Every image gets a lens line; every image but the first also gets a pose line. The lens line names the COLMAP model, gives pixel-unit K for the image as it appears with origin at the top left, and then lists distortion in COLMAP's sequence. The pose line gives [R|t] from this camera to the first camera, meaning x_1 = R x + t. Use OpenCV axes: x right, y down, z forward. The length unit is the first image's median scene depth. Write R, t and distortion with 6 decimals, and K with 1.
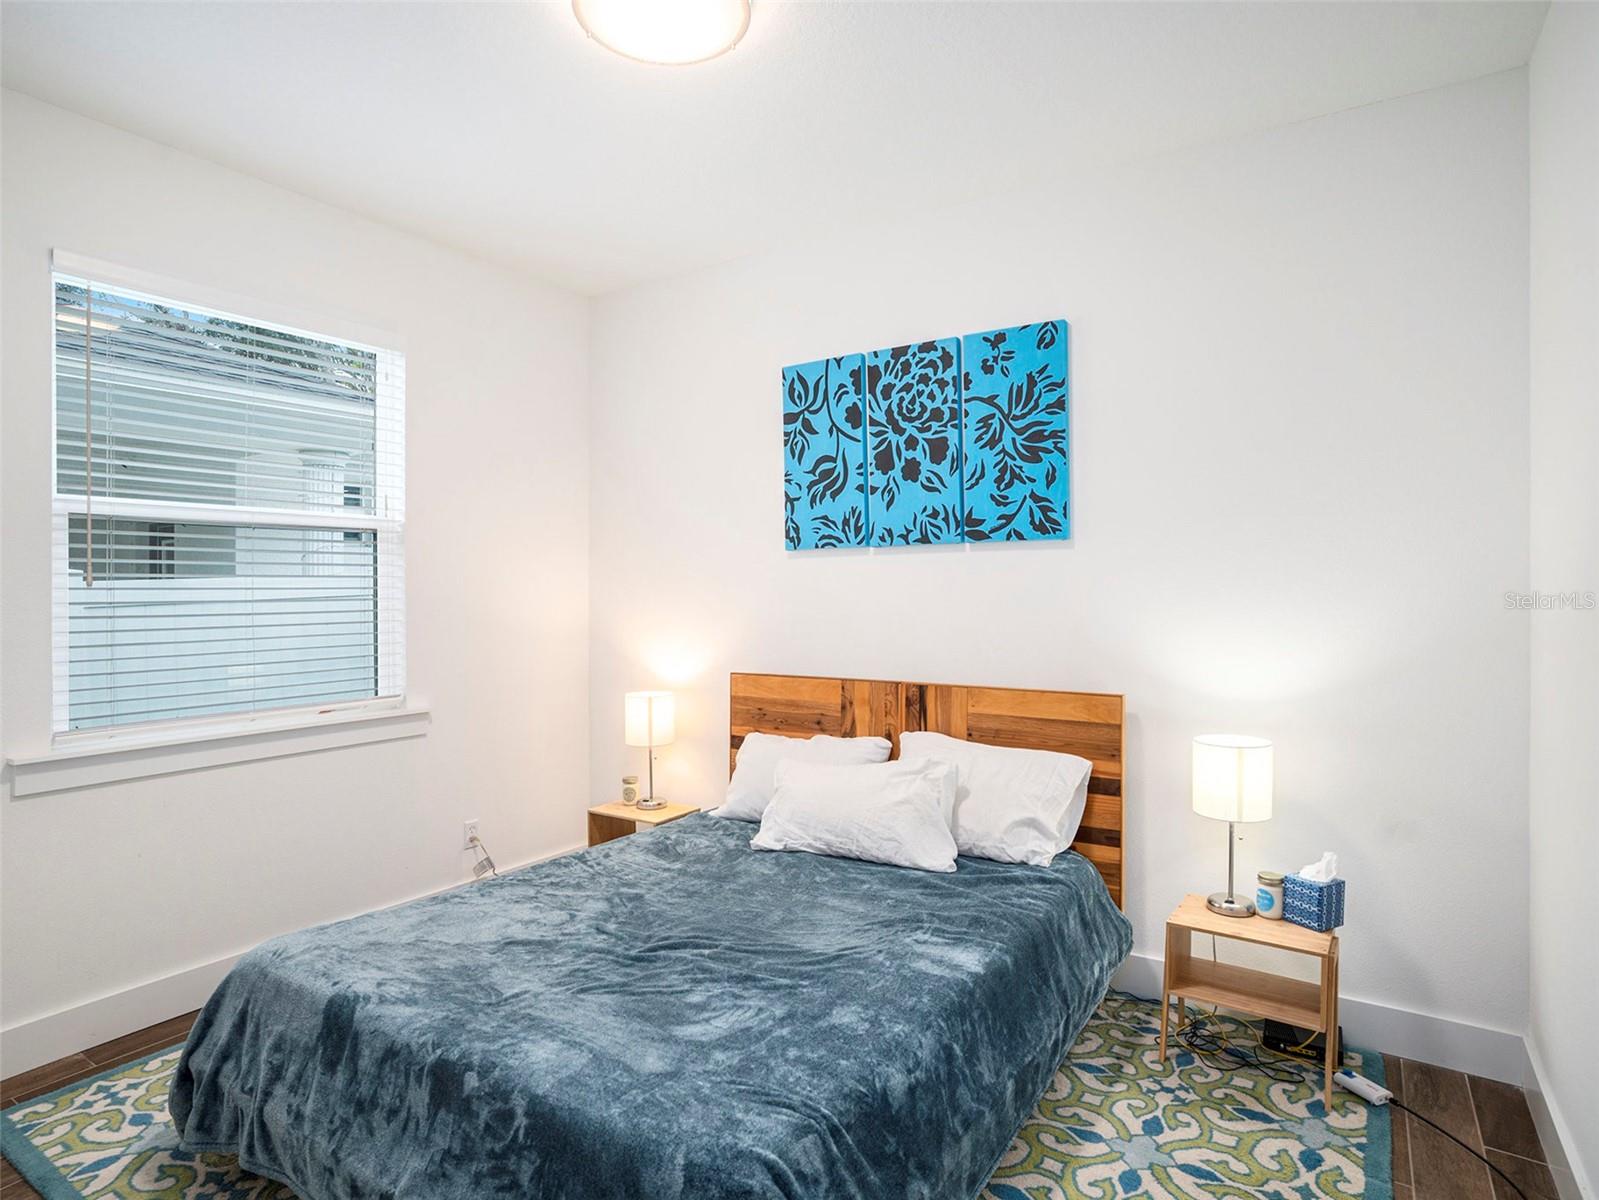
lens RADIAL K [[888.3, 0, 799.5], [0, 888.3, 600.0], [0, 0, 1]] dist [-0.003154, -0.000171]
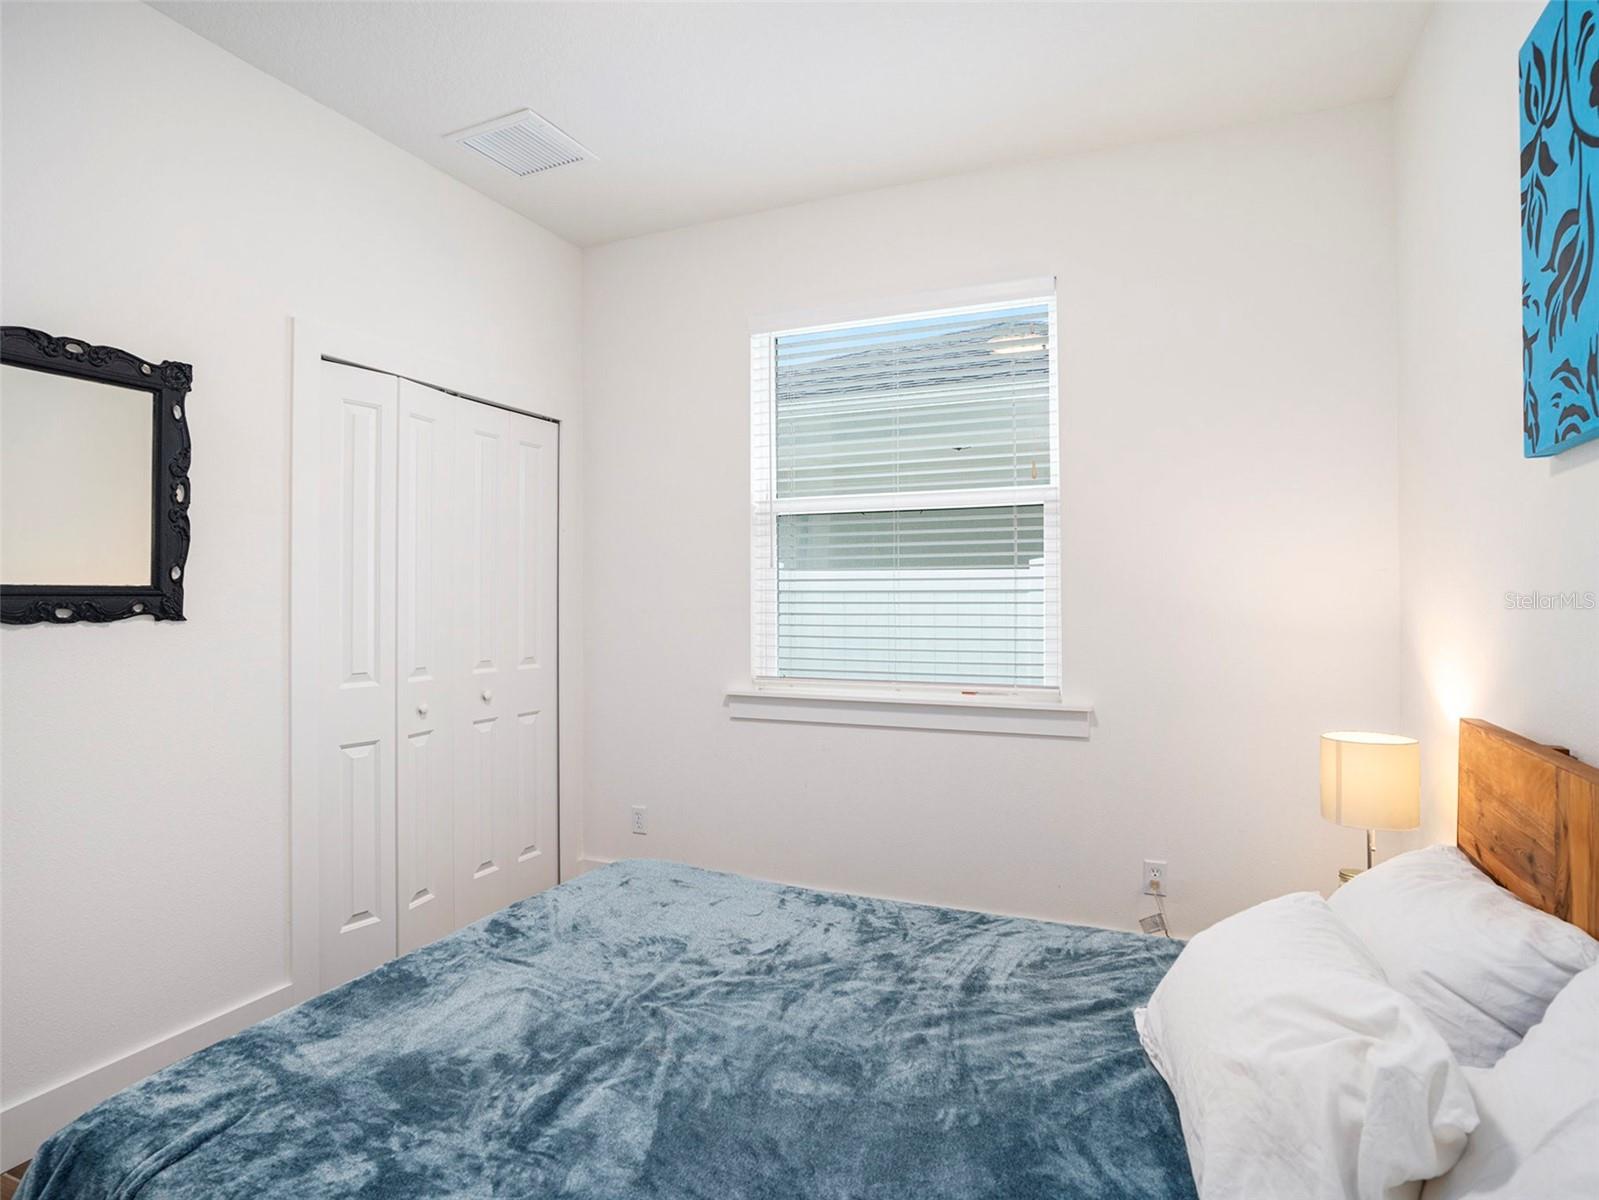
lens RADIAL K [[888.3, 0, 799.5], [0, 888.3, 600.0], [0, 0, 1]] dist [-0.003154, -0.000171]
pose [[0.191609, 0.009524, -0.981425, 0.363141], [-0.007697, 0.999937, 0.008201, 0.014755], [0.981441, 0.005983, 0.191671, 0.576702]]
